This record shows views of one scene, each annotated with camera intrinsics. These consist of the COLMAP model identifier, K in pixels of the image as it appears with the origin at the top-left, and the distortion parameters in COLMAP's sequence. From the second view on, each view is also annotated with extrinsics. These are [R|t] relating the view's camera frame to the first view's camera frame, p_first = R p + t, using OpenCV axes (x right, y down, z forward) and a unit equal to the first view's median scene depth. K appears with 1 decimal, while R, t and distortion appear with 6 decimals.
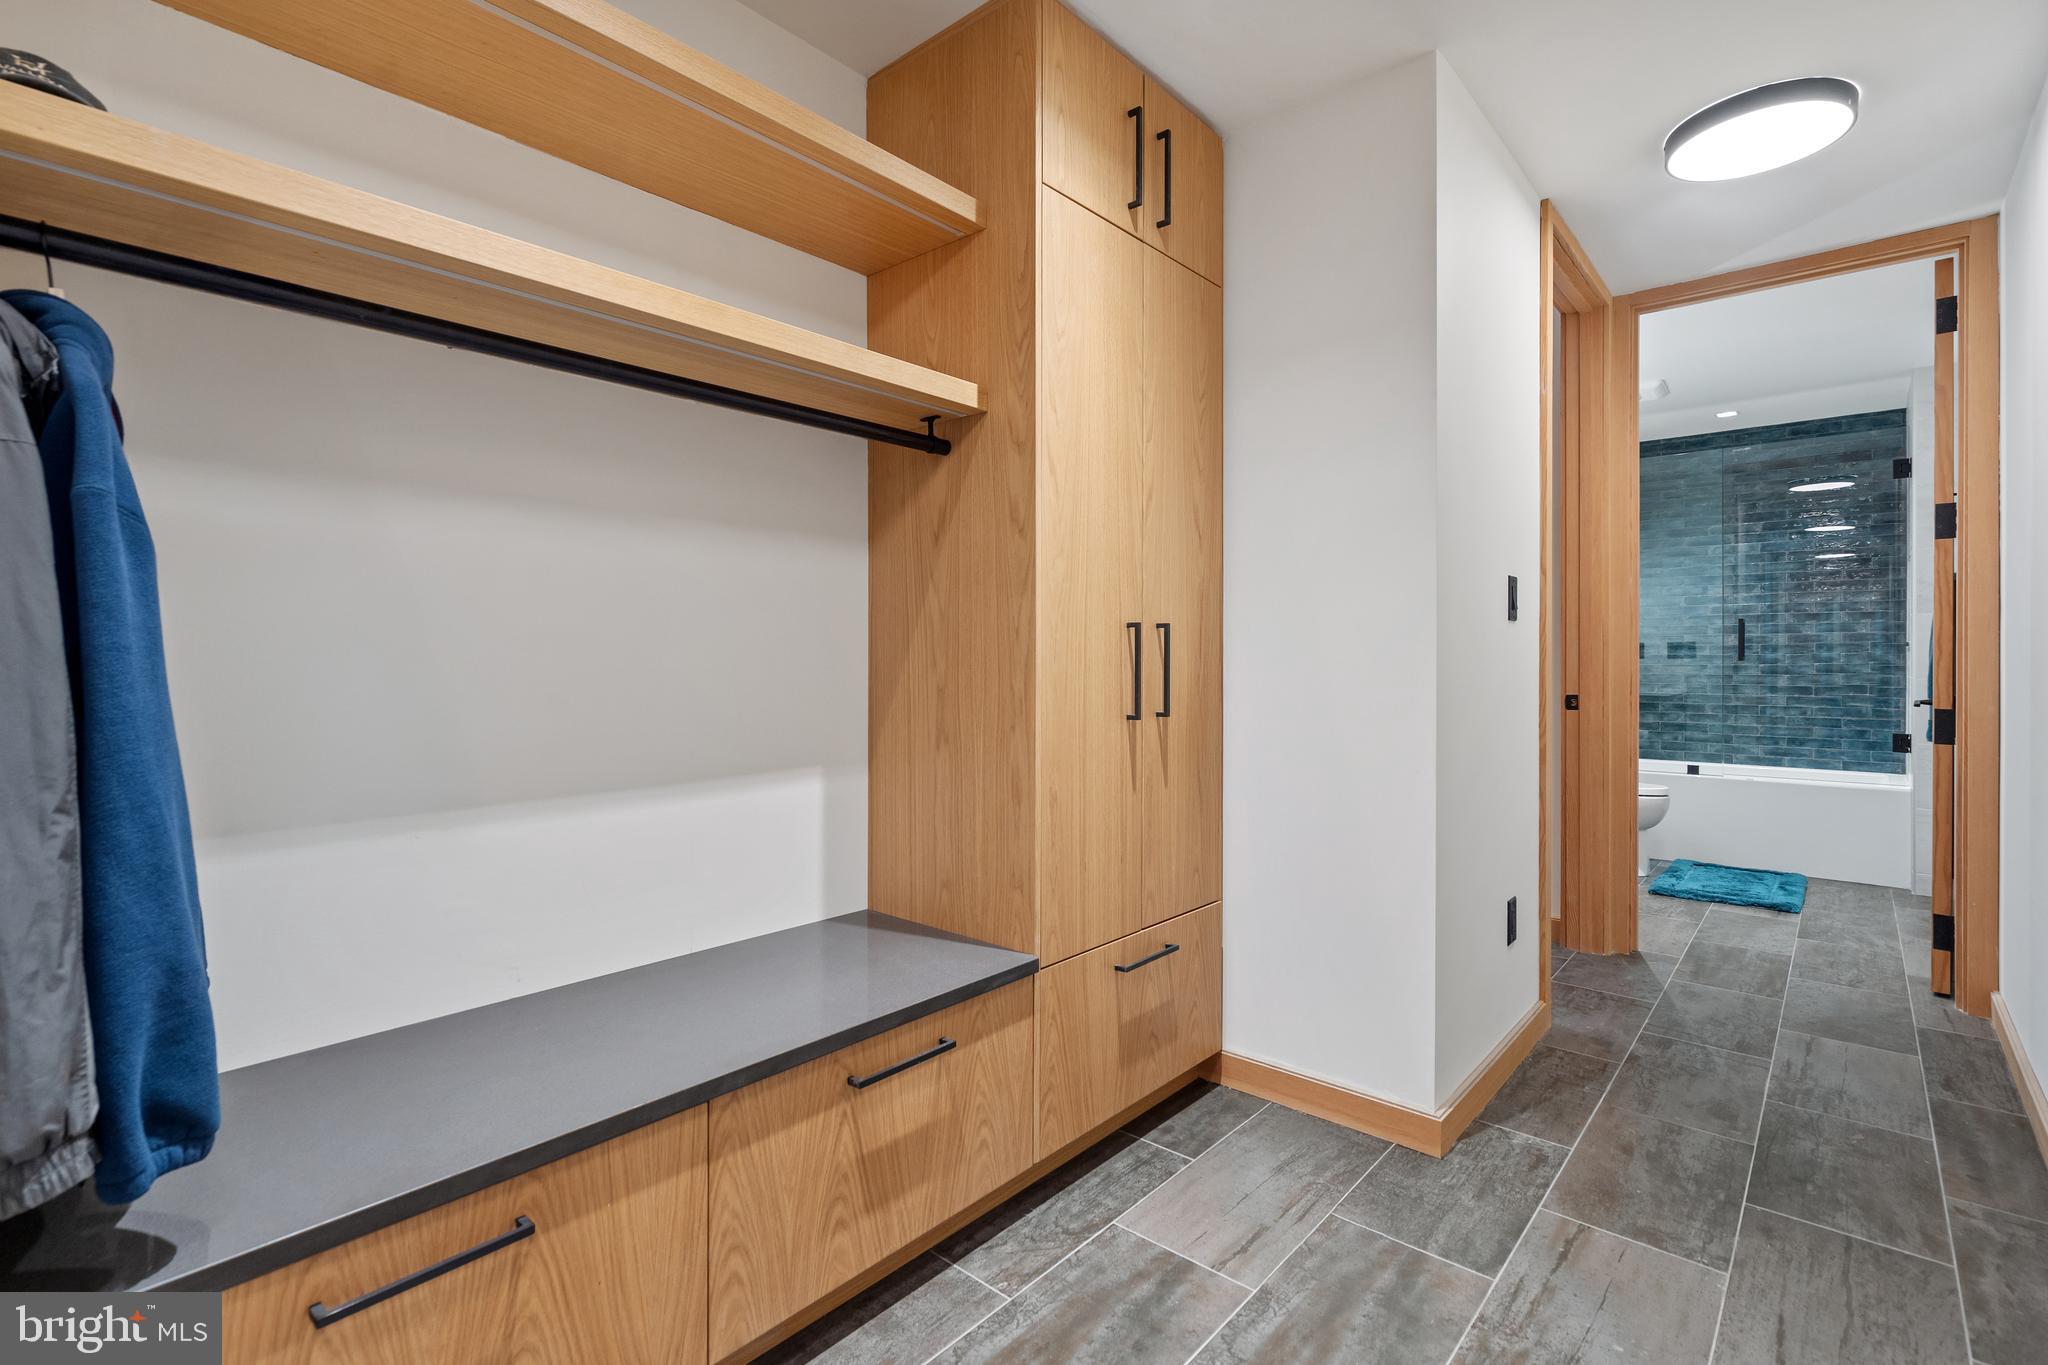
lens RADIAL K [[945.2, 0, 1018.0], [0, 945.2, 662.9], [0, 0, 1]] dist [-0.002125, -0.000778]
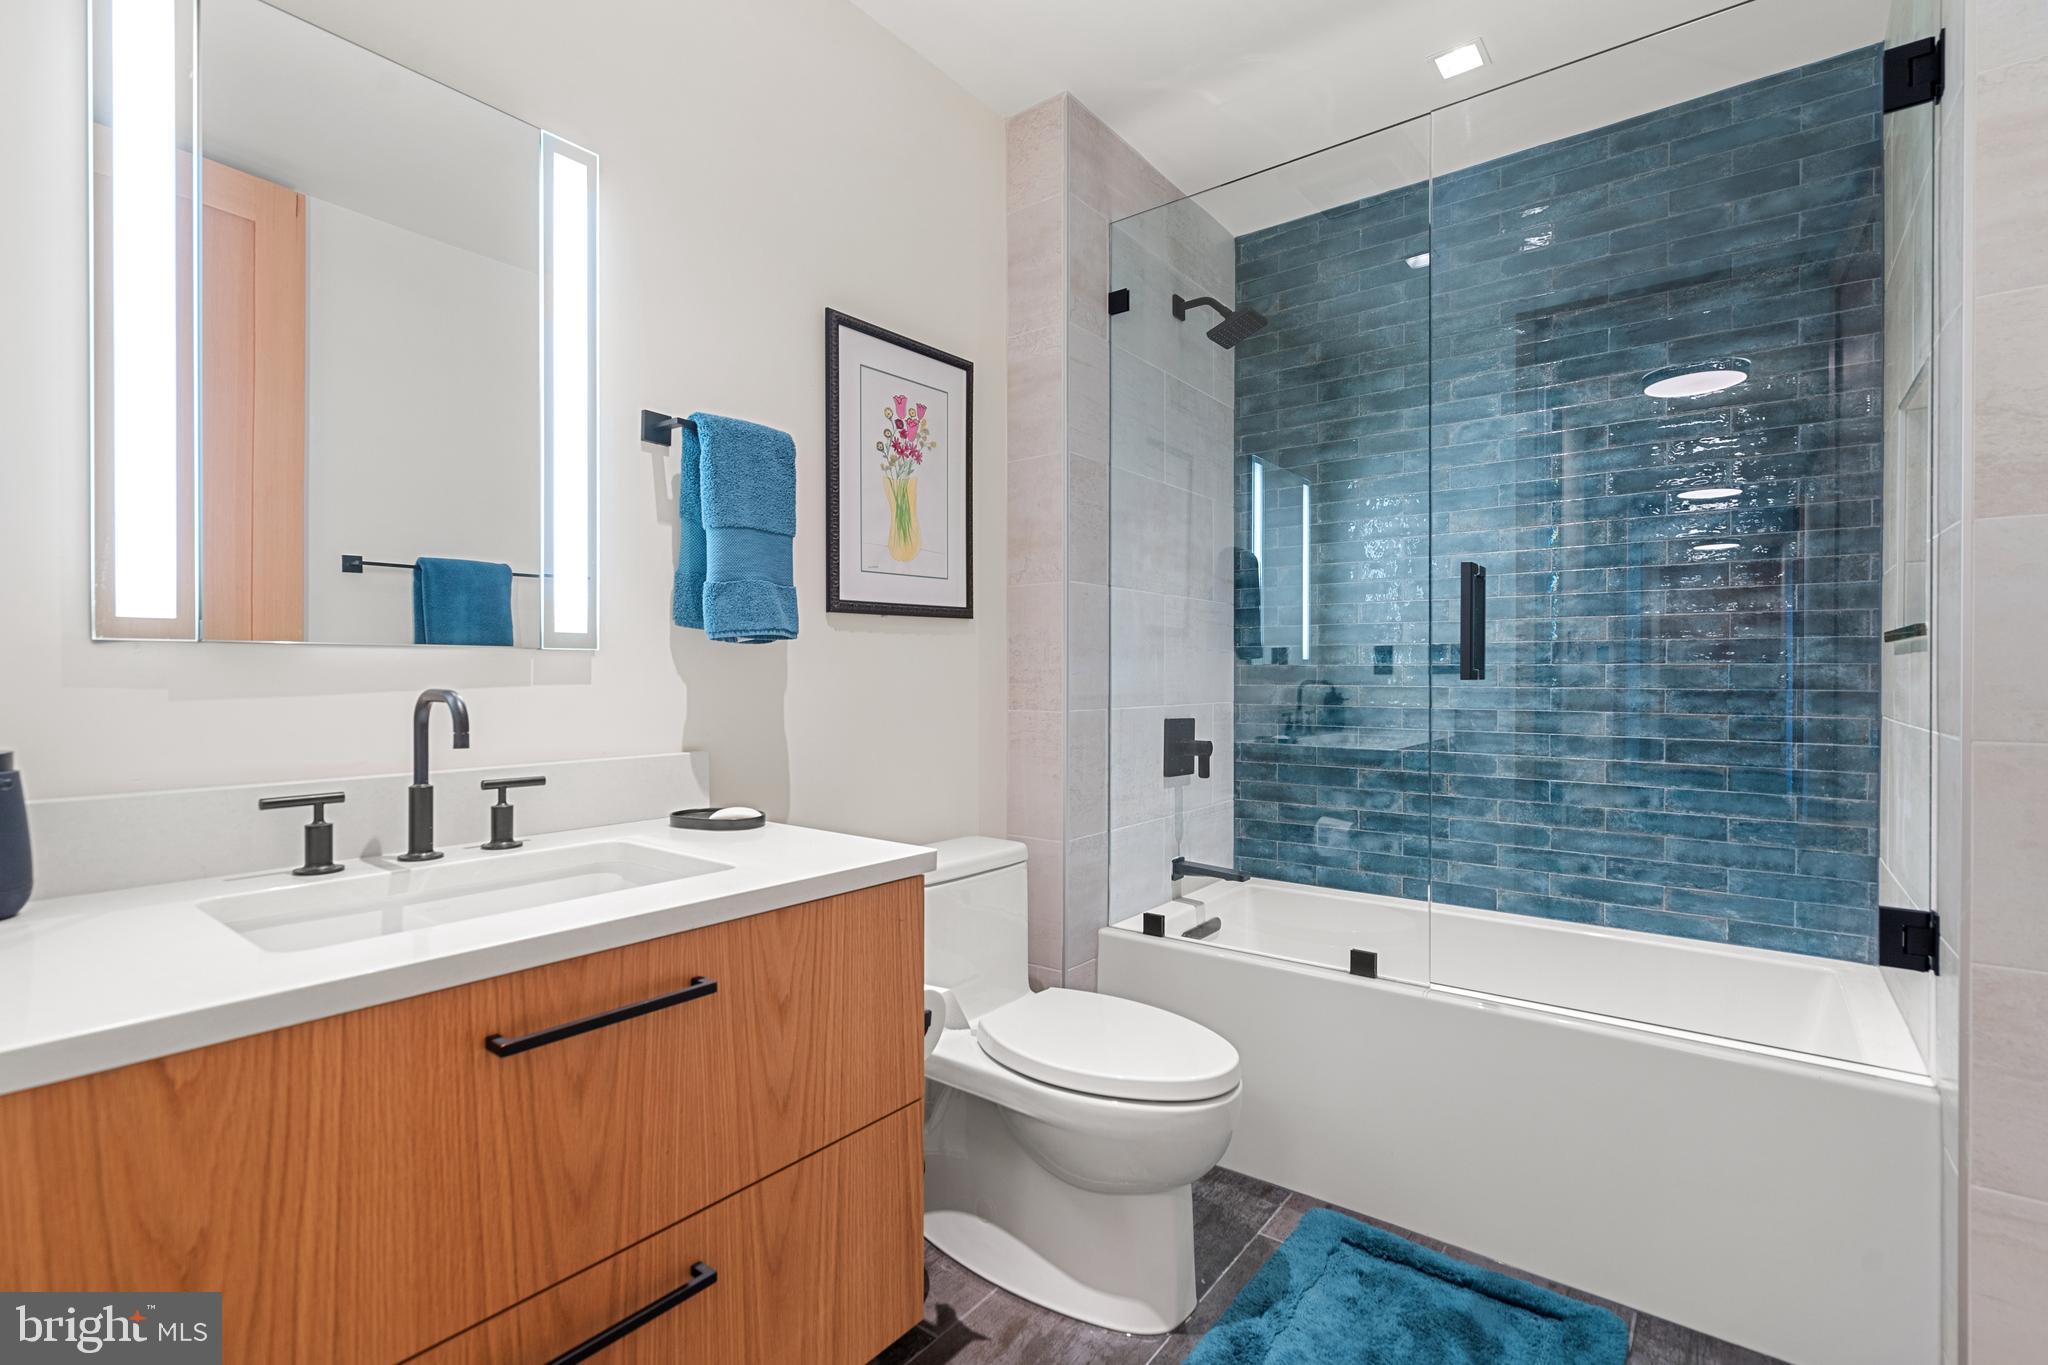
lens RADIAL K [[932.6, 0, 1024.0], [0, 932.6, 682.5], [0, 0, 1]] dist [-0.000427, 0.000280]
pose [[0.997316, 0.000785, 0.073214, 0.511613], [-0.000862, 0.999999, 0.001023, -0.000974], [-0.073213, -0.001083, 0.997316, 0.587364]]
